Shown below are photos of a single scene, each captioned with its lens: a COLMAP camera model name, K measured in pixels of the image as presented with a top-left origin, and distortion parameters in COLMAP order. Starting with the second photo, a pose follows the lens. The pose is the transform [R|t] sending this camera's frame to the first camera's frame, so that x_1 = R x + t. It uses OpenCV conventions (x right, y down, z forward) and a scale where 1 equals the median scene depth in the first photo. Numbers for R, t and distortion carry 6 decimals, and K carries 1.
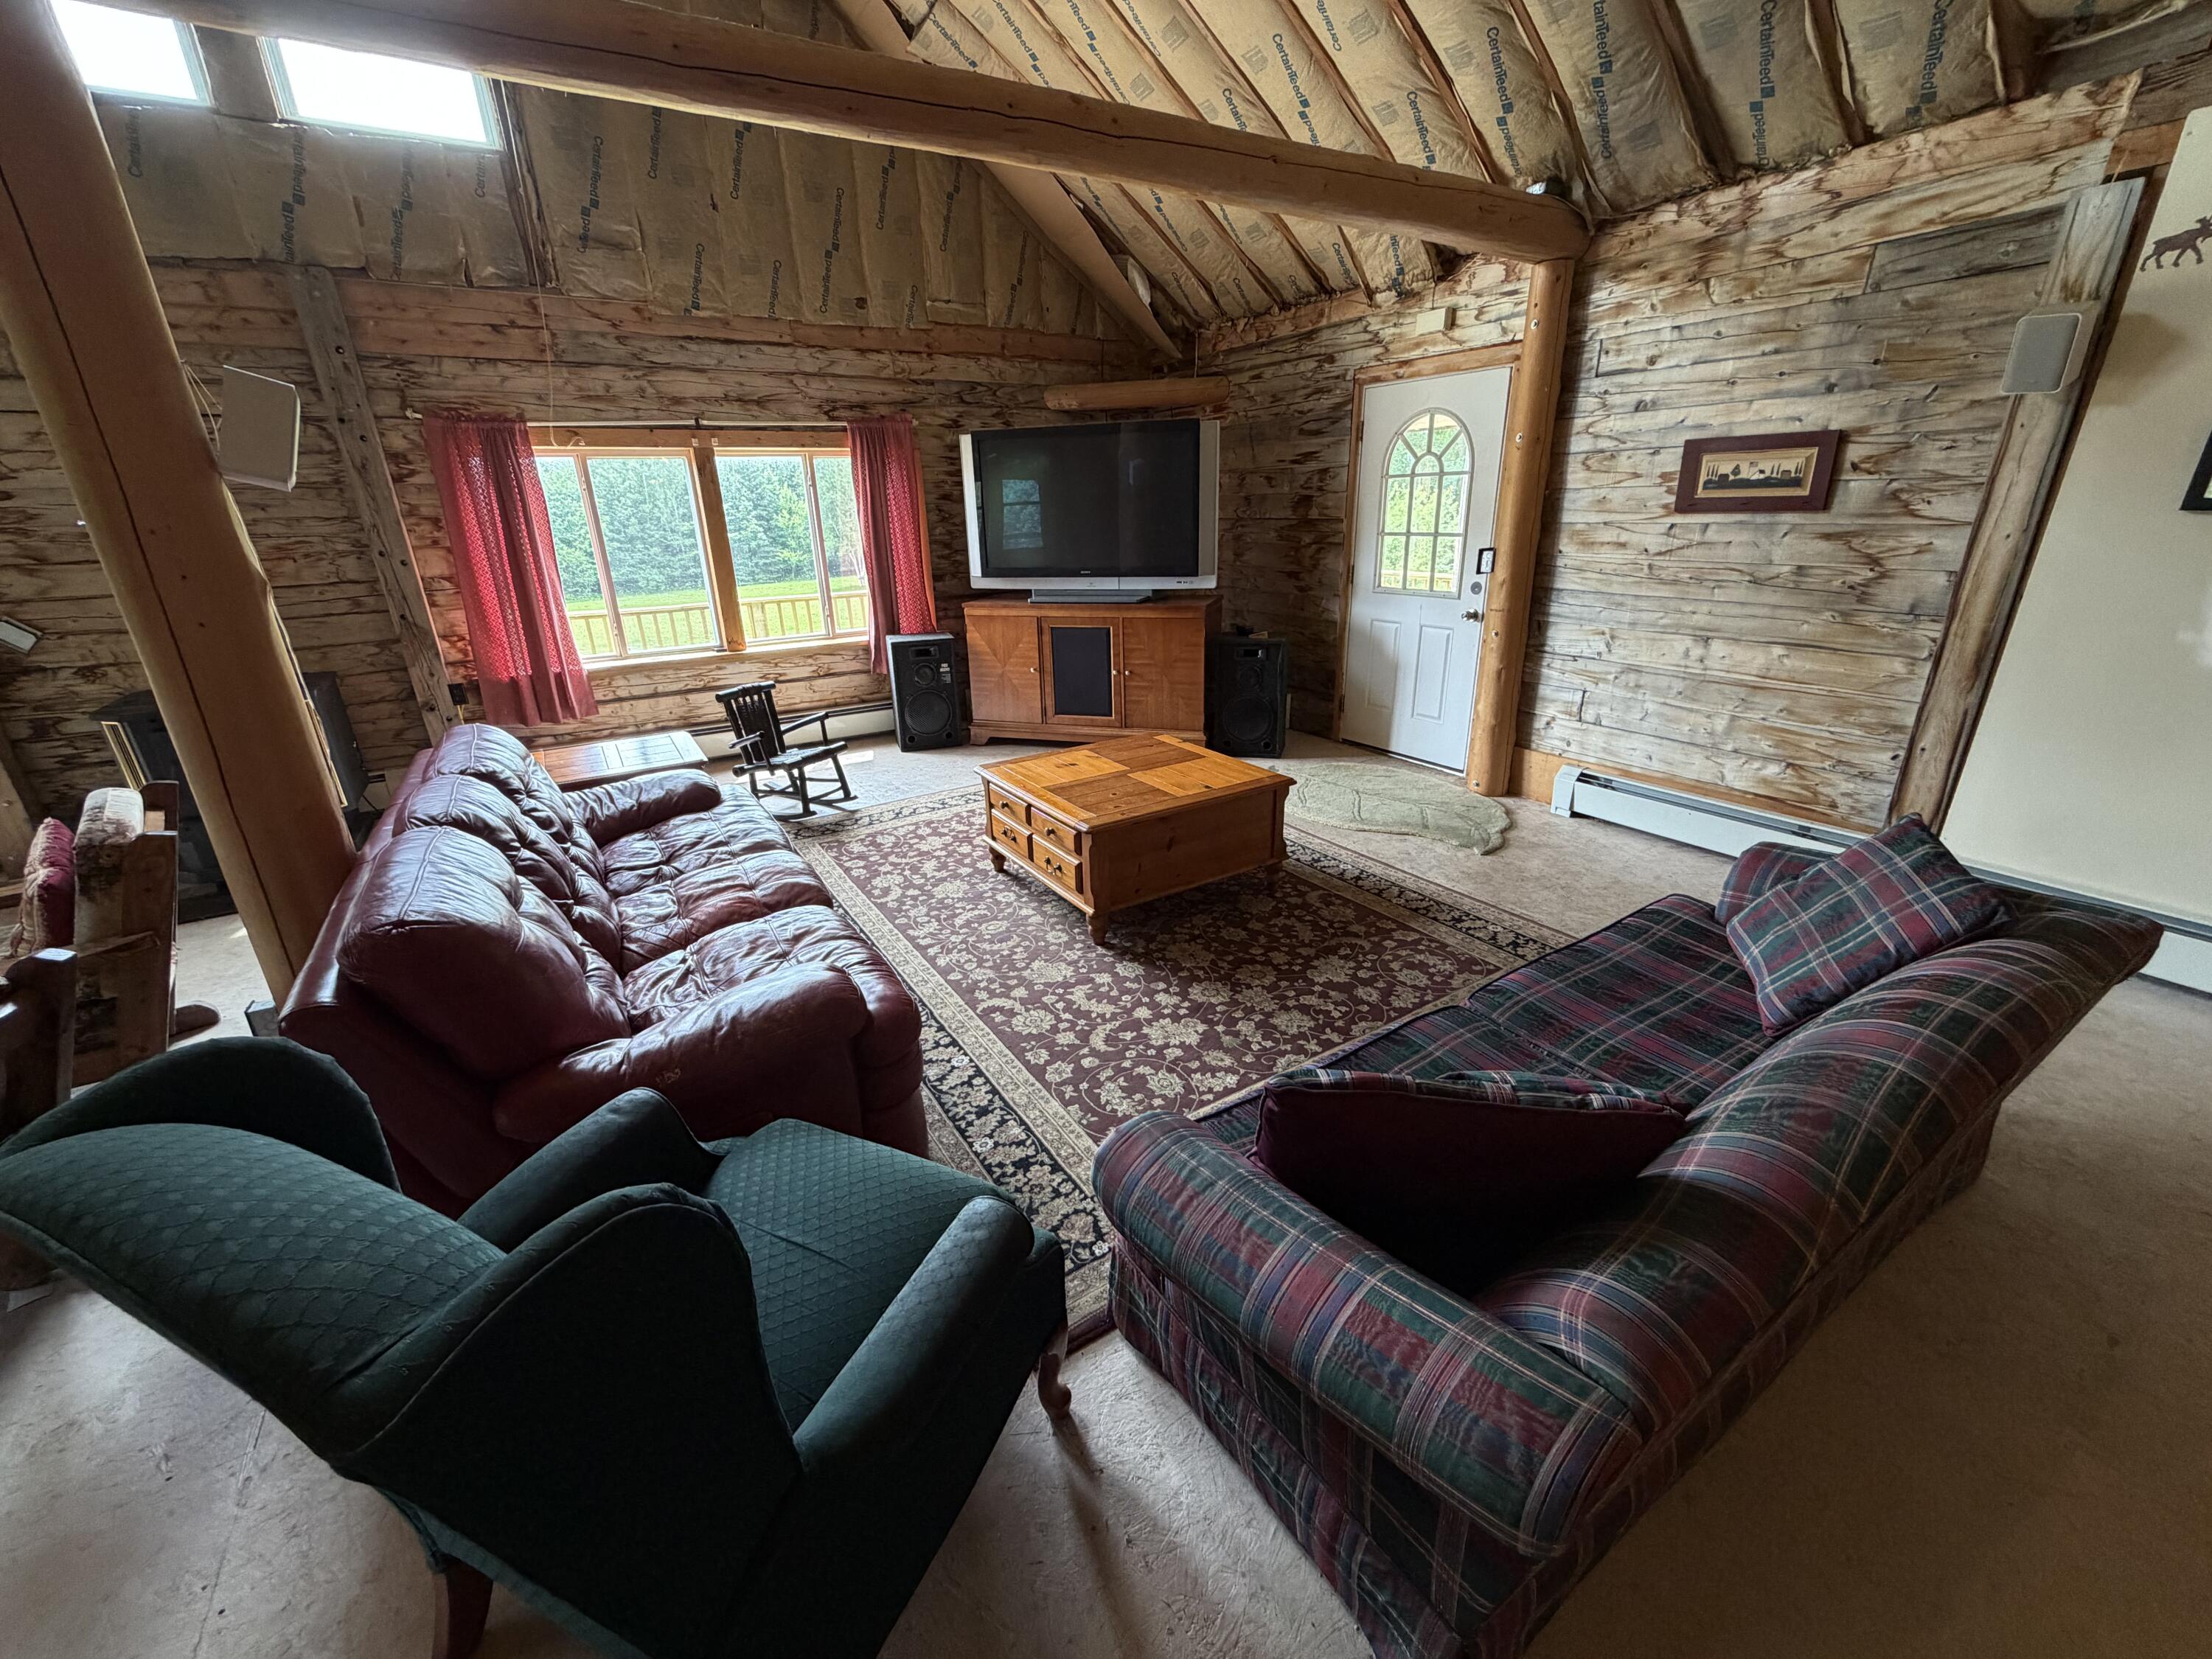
lens RADIAL K [[886.0, 0, 1096.3], [0, 886.0, 833.3], [0, 0, 1]] dist [0.002497, -0.000338]
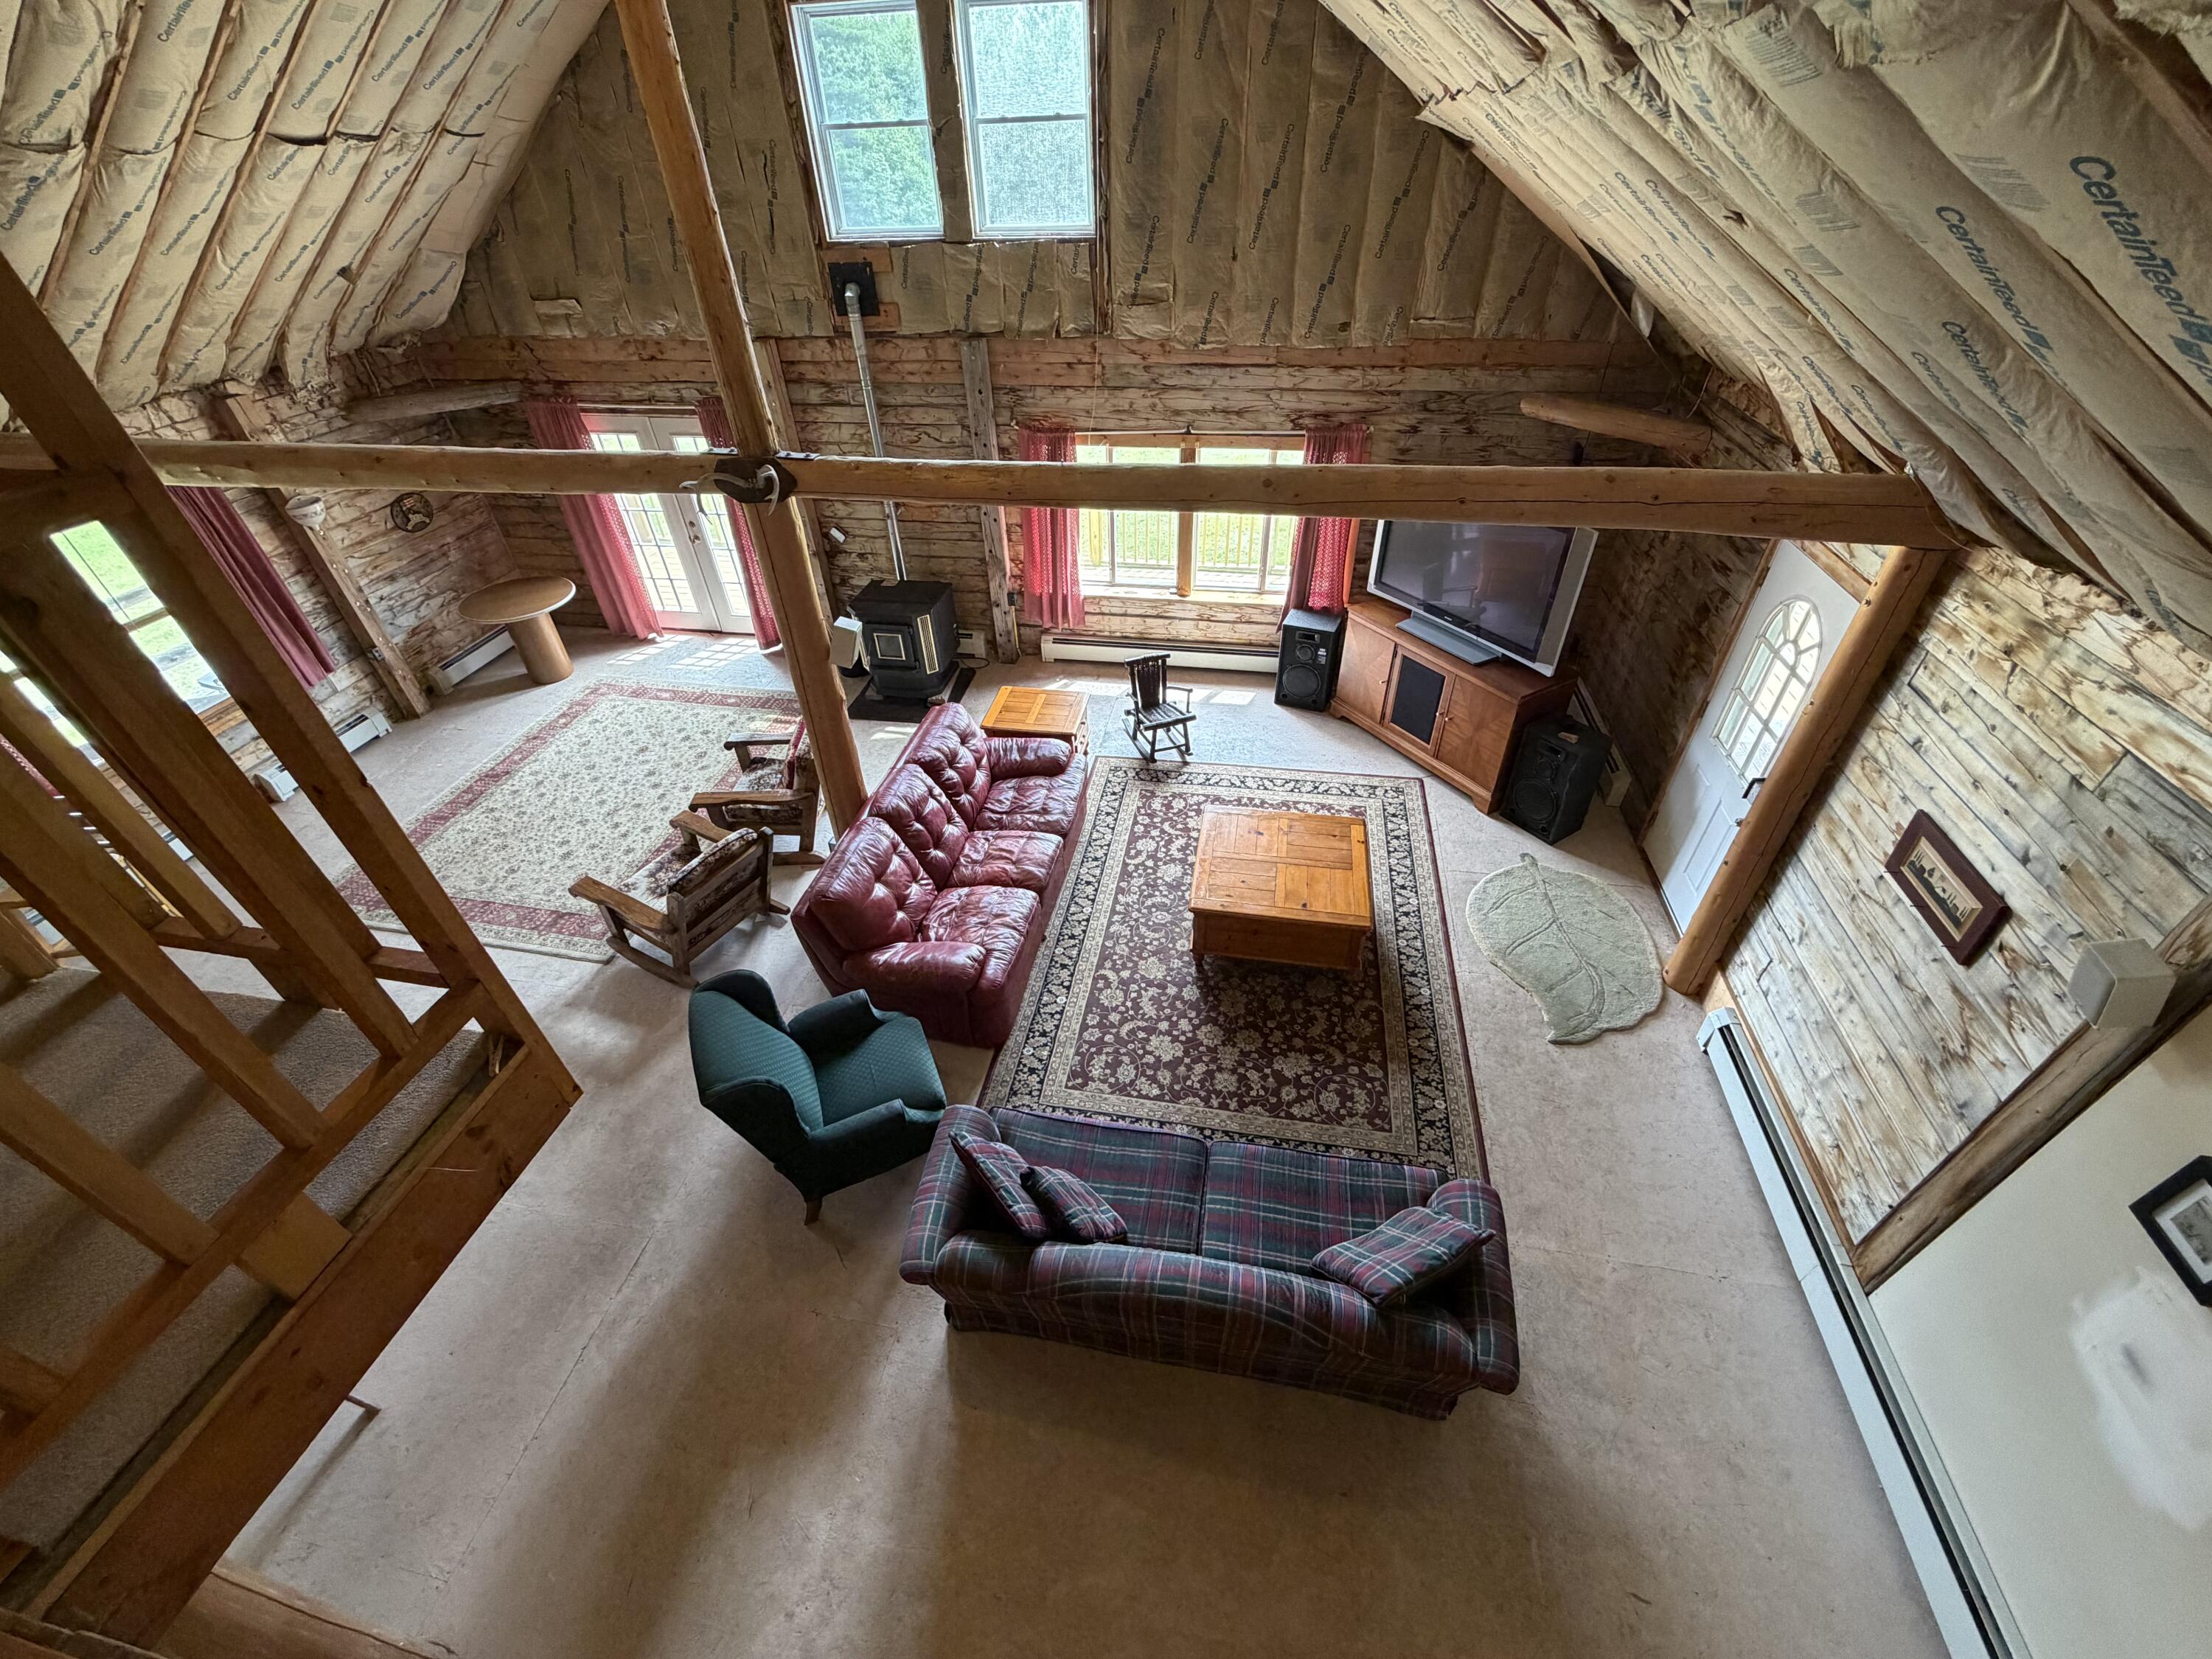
lens RADIAL K [[886.0, 0, 1096.3], [0, 886.0, 833.3], [0, 0, 1]] dist [0.002497, -0.000338]
pose [[0.736998, 0.425313, -0.525303, 0.512727], [-0.226010, 0.887533, 0.401502, -0.575891], [0.636988, -0.177182, 0.750235, -0.216039]]
